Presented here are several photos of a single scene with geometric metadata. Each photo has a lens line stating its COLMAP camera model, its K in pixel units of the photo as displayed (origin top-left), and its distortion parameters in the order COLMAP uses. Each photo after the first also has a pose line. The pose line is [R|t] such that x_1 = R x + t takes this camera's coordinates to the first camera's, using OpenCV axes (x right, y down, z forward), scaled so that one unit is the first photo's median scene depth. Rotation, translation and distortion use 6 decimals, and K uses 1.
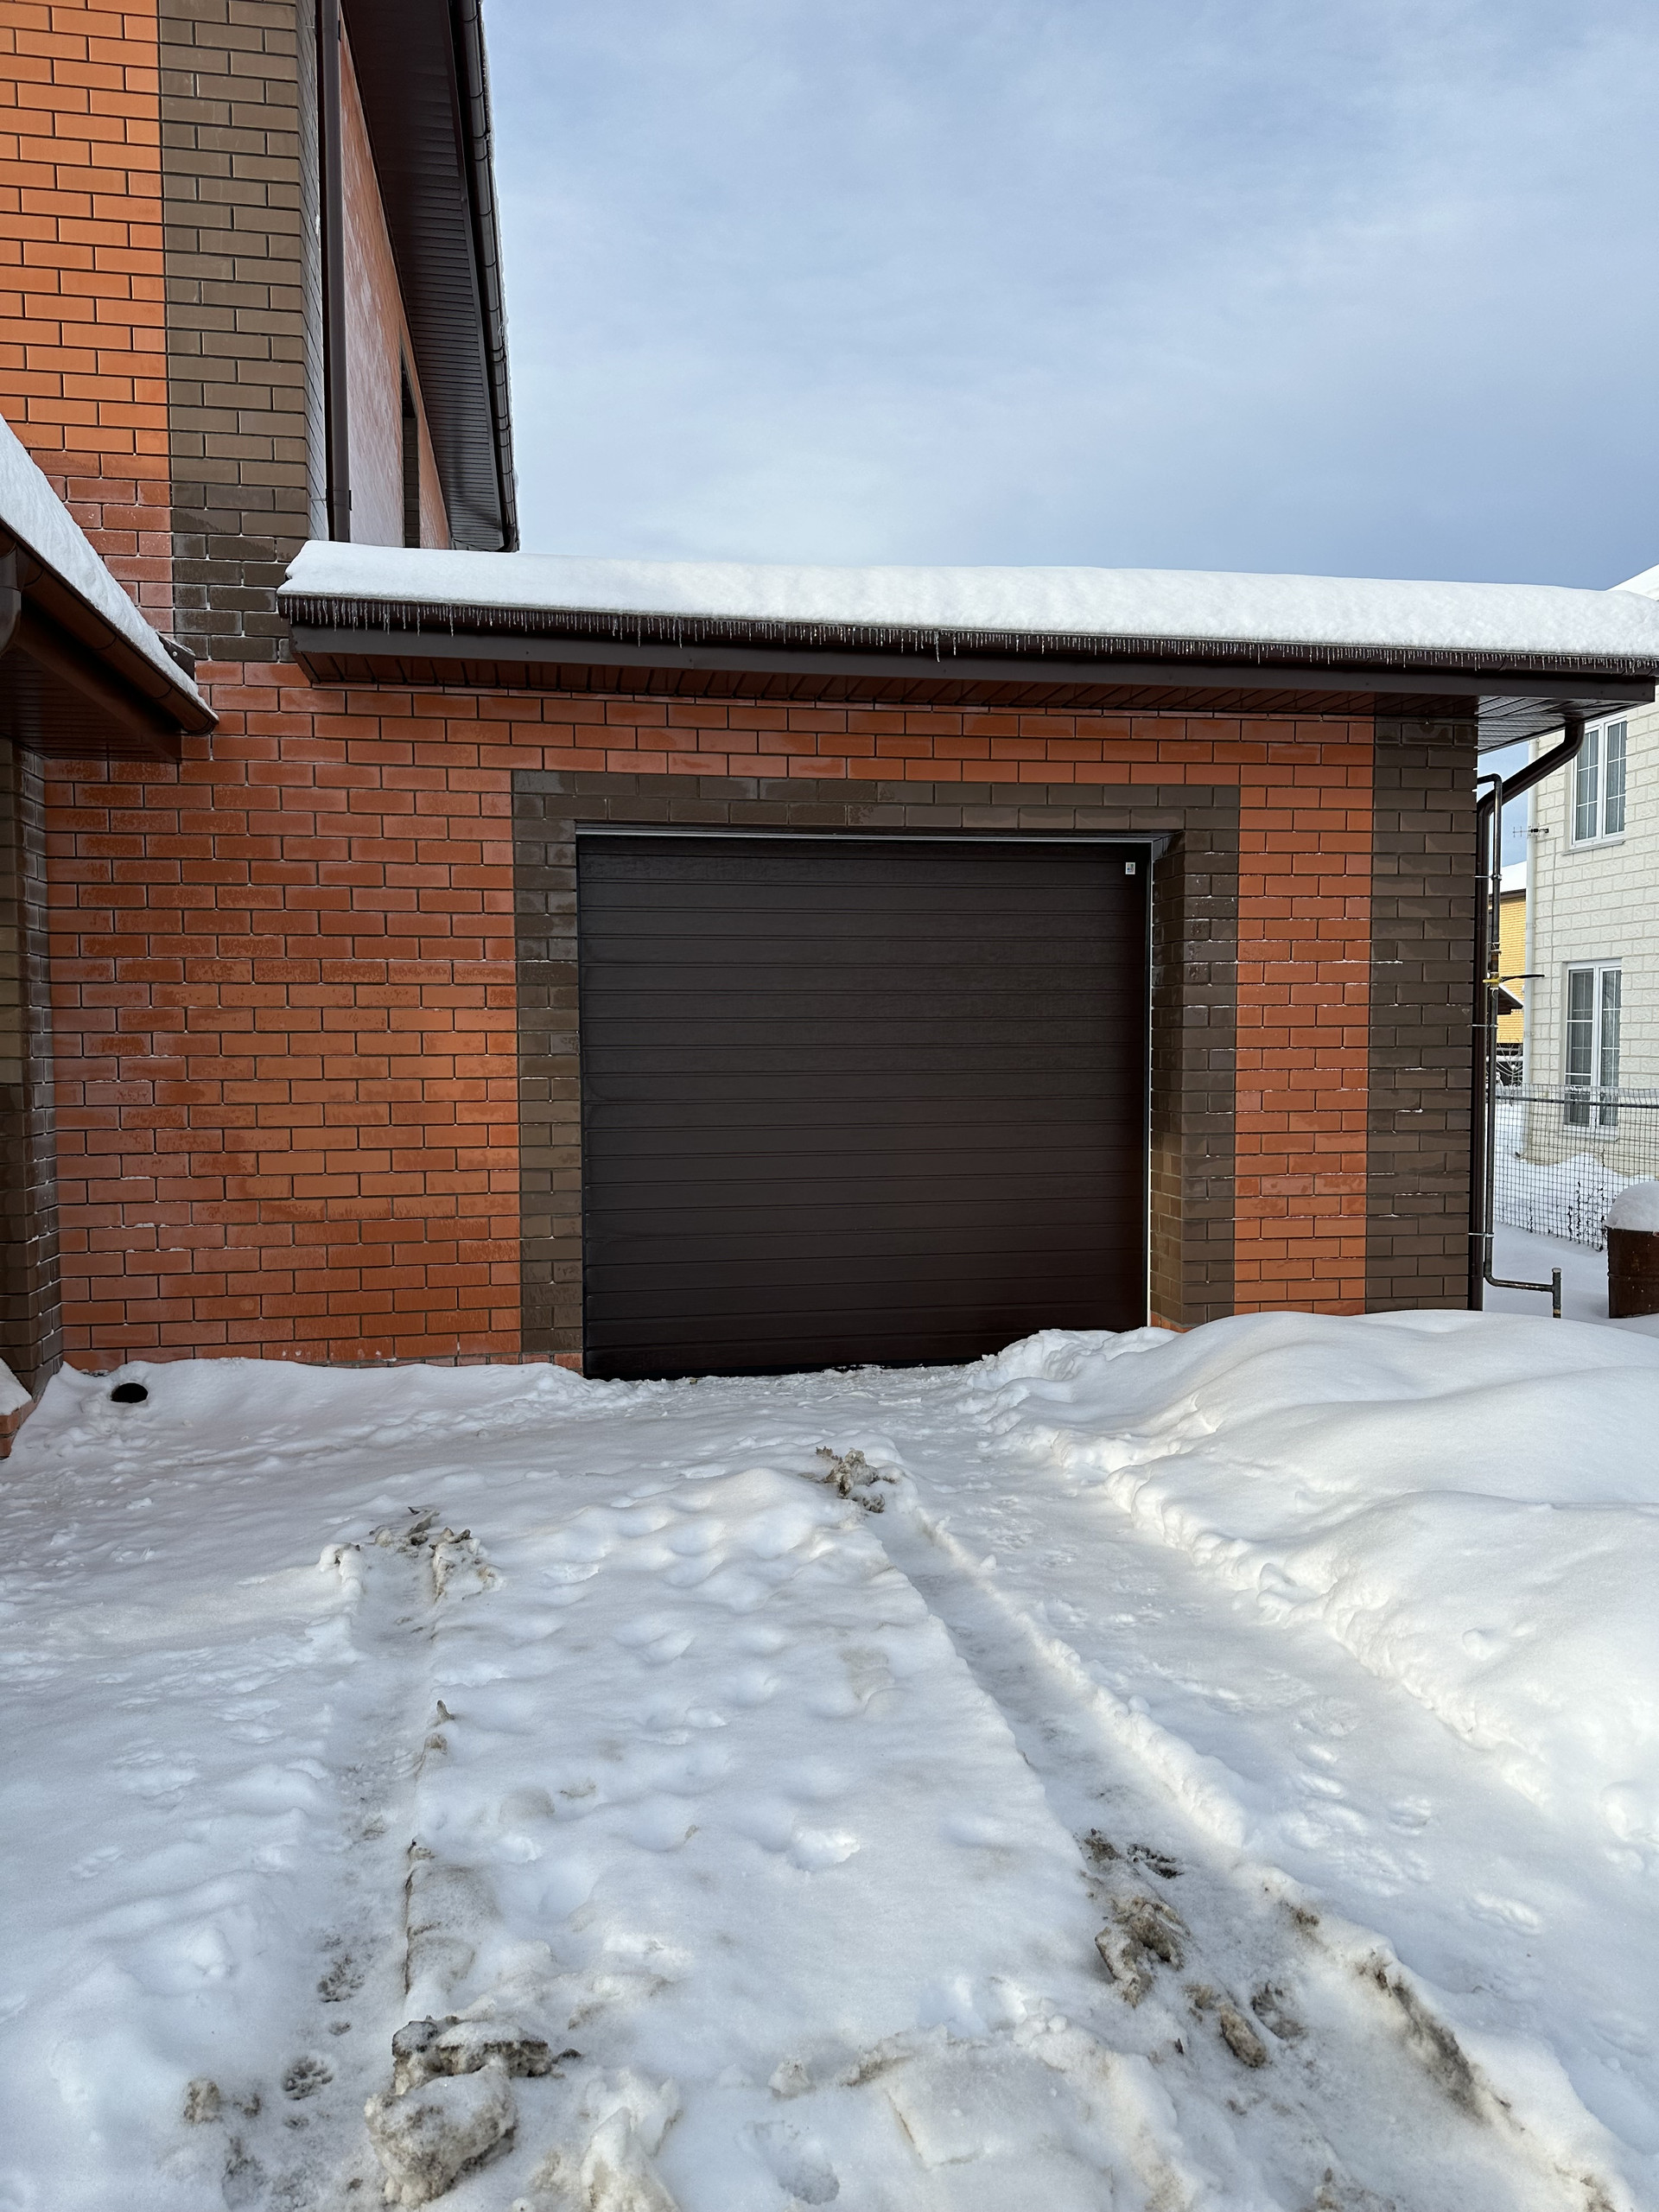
lens RADIAL K [[1535.4, 0, 841.4], [0, 1535.4, 1097.7], [0, 0, 1]] dist [0.166475, -0.257441]
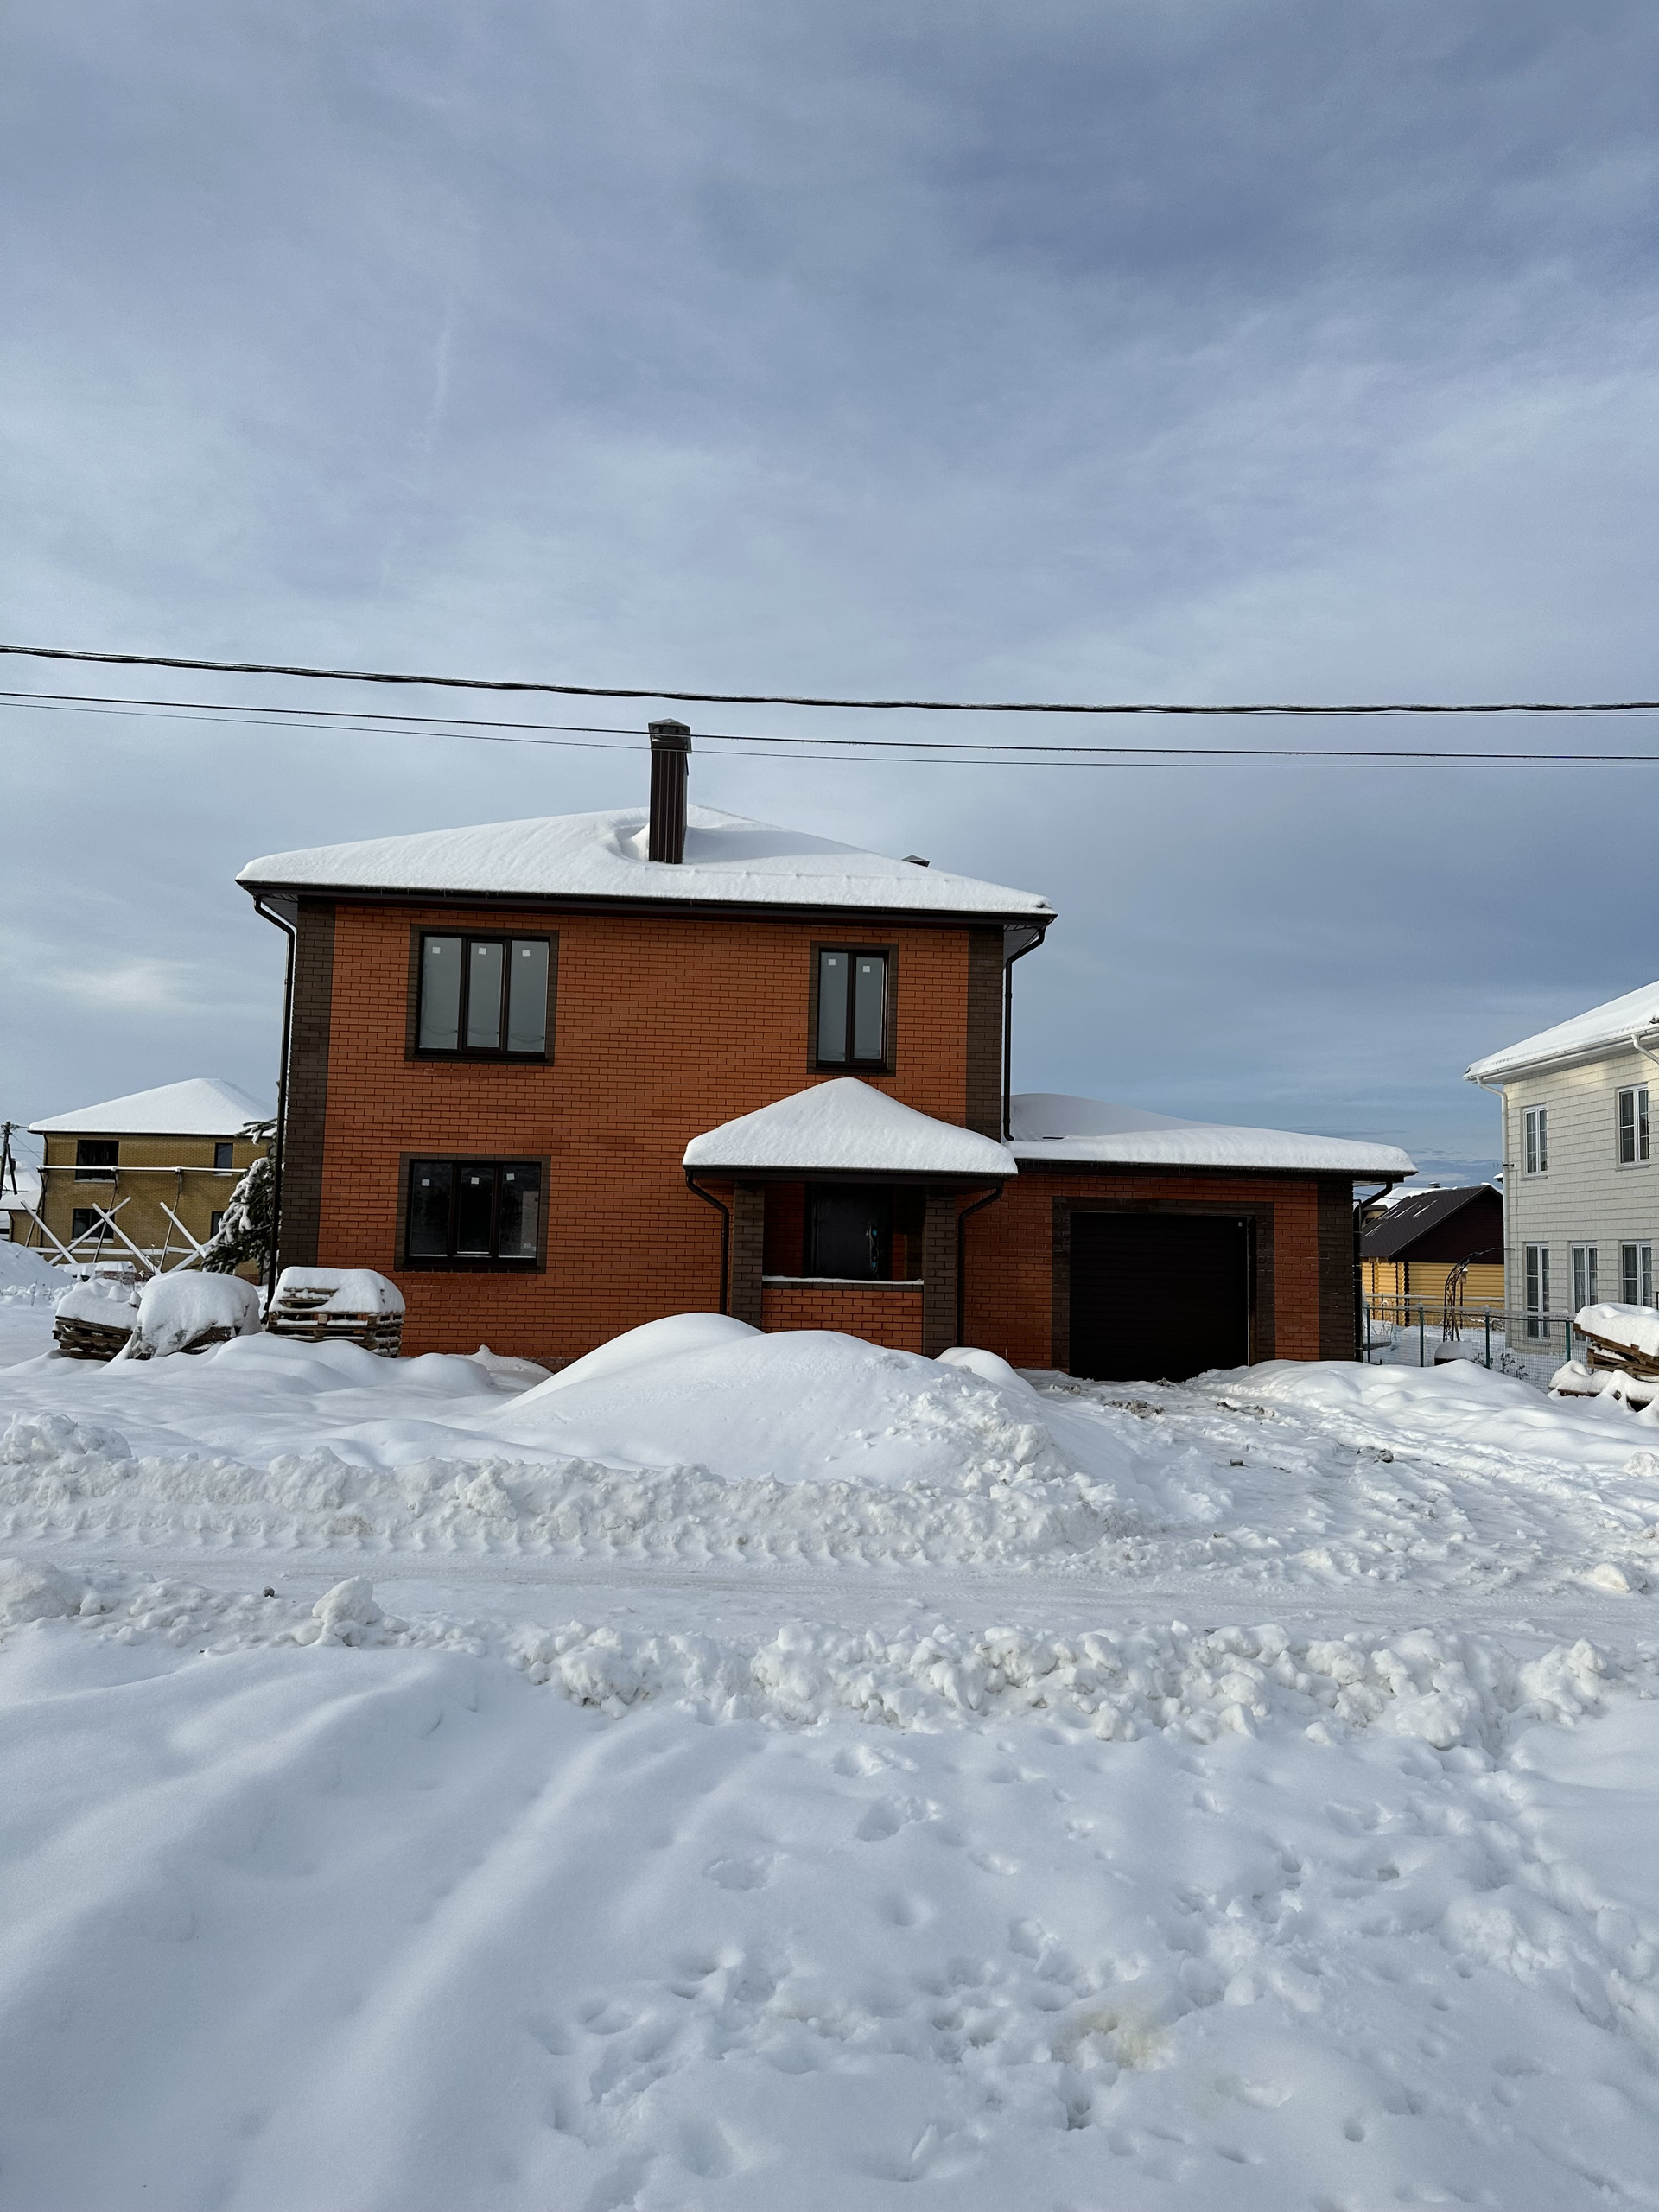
lens RADIAL K [[1577.0, 0, 841.7], [0, 1577.0, 1110.7], [0, 0, 1]] dist [0.177544, -0.286218]
pose [[0.994232, 0.015699, -0.106097, -0.285424], [-0.029608, 0.990962, -0.130831, 0.072089], [0.103084, 0.133217, 0.985711, -2.376015]]
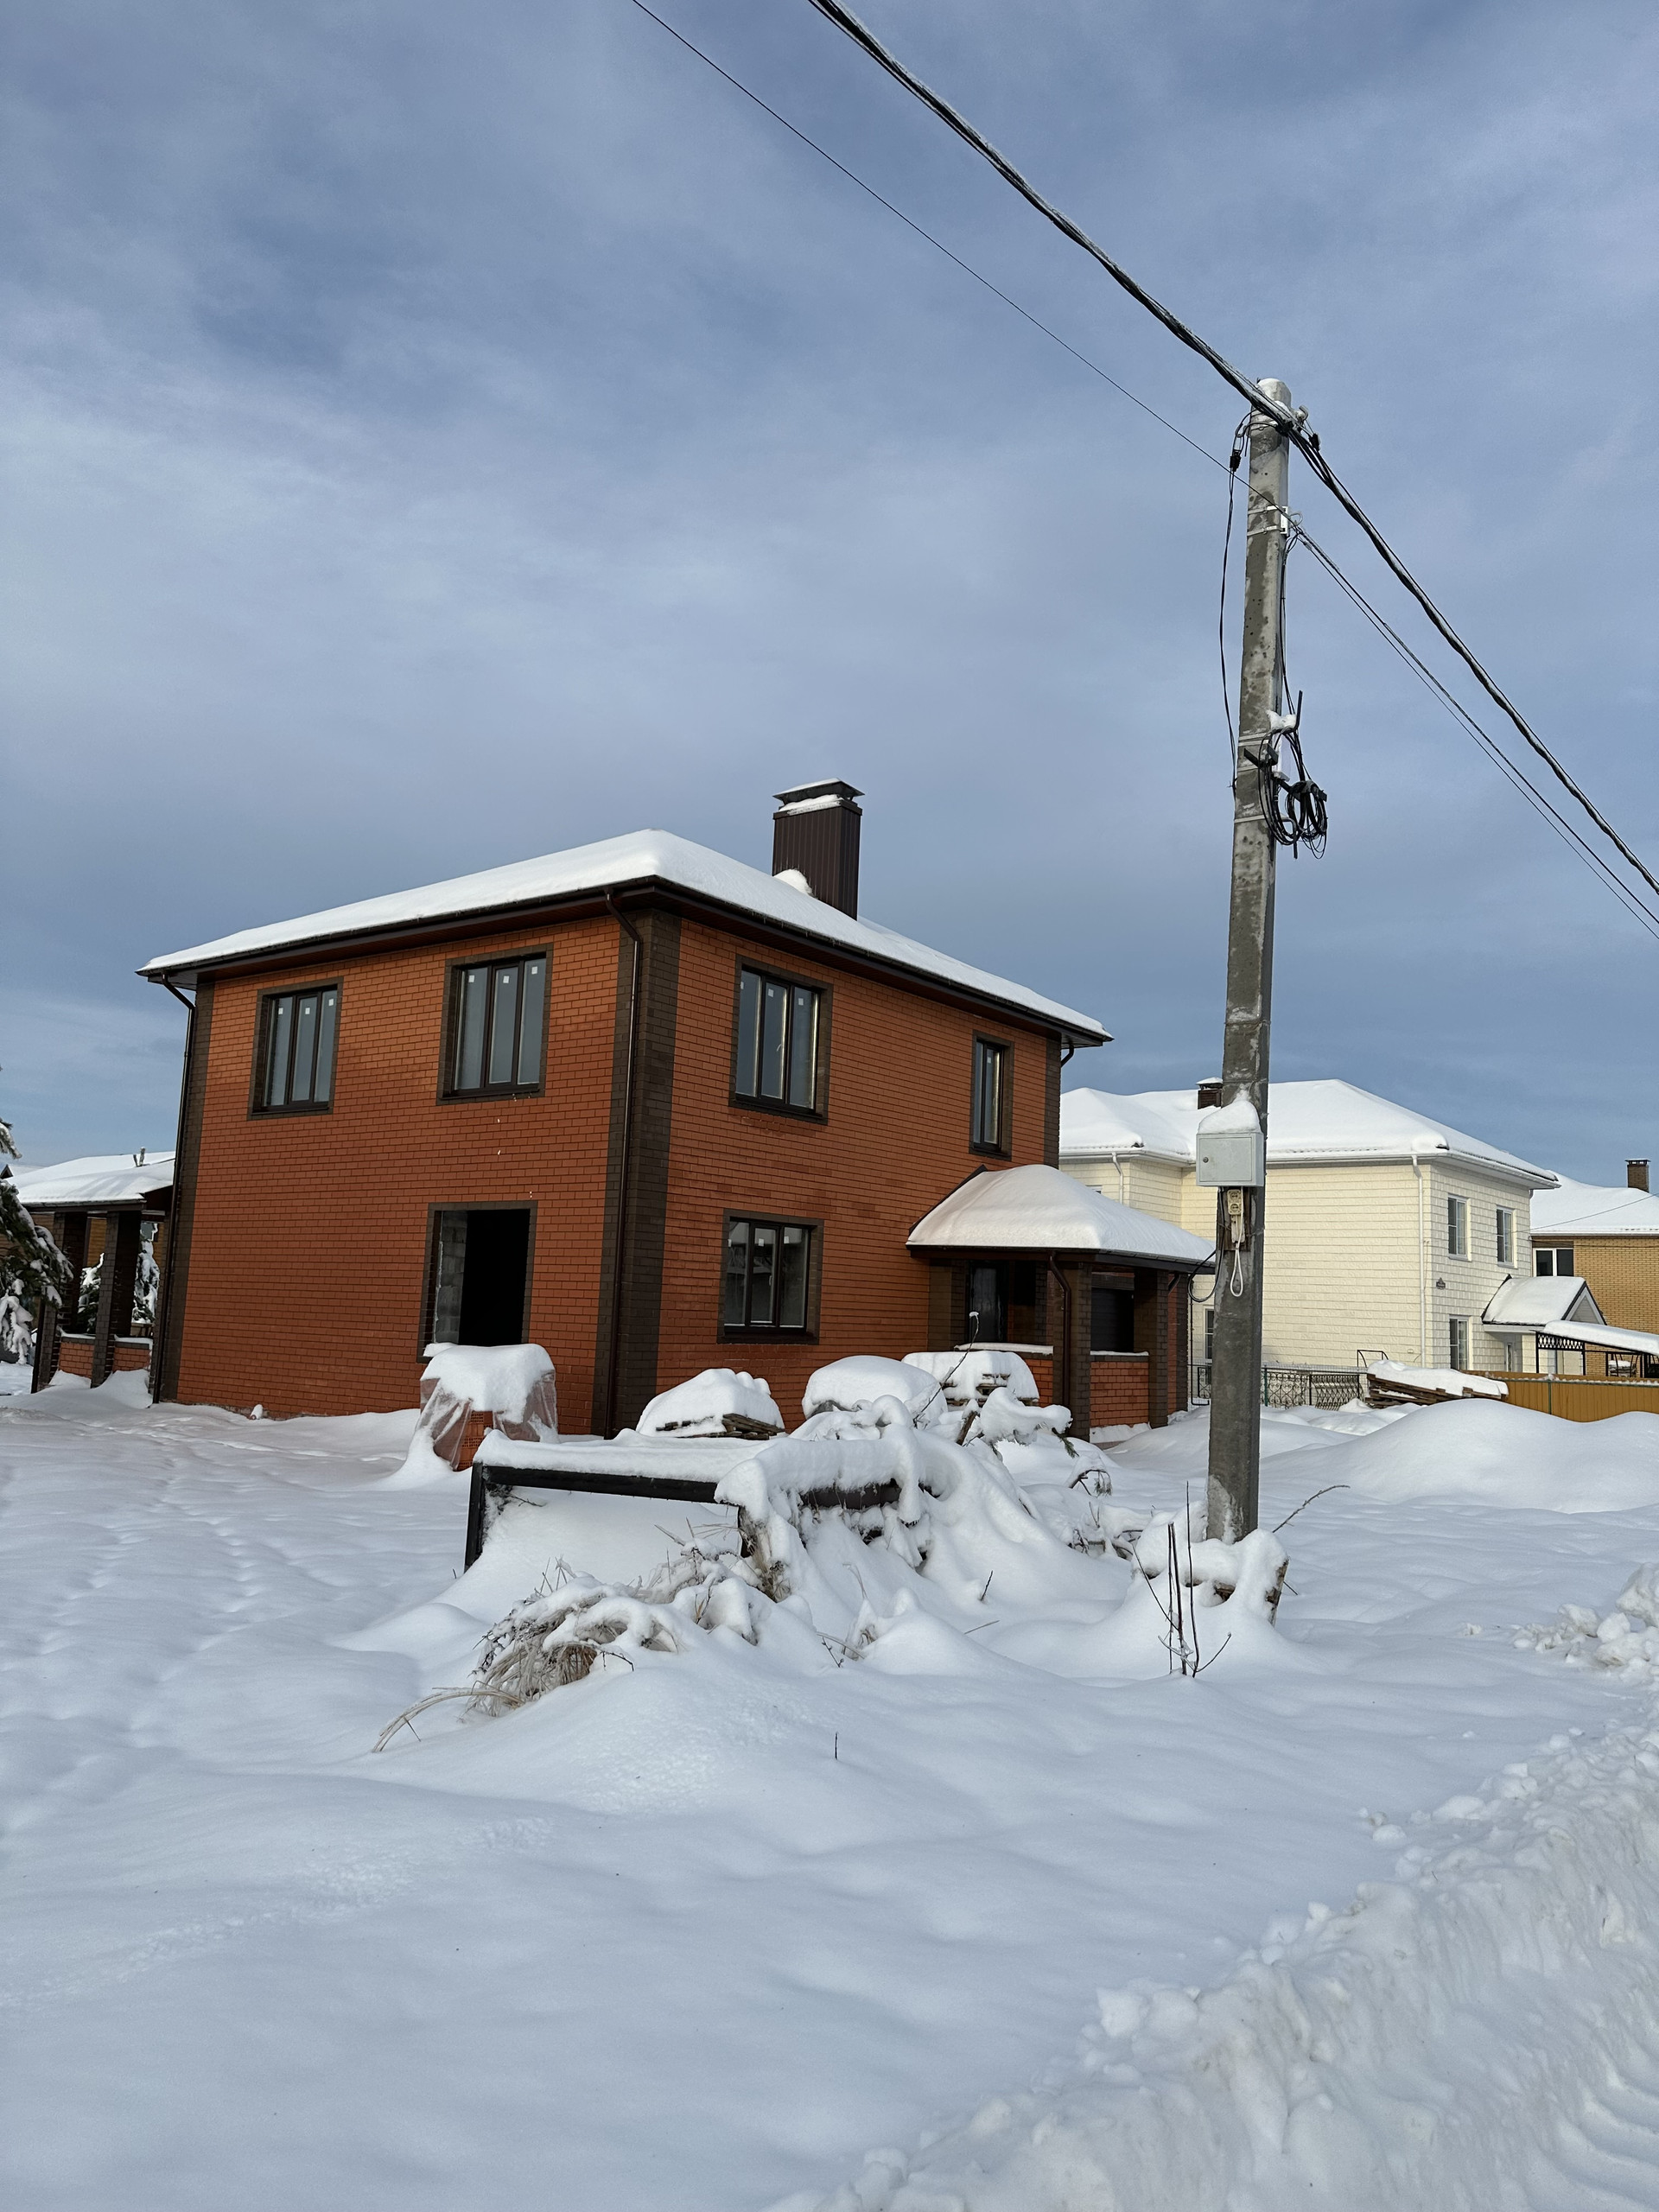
lens RADIAL K [[1573.3, 0, 816.3], [0, 1573.3, 1107.5], [0, 0, 1]] dist [0.002759, -0.004184]
pose [[0.724897, 0.117012, 0.678847, -3.313899], [-0.008031, 0.986836, -0.161524, 0.035489], [-0.688811, 0.111637, 0.716294, -1.438377]]
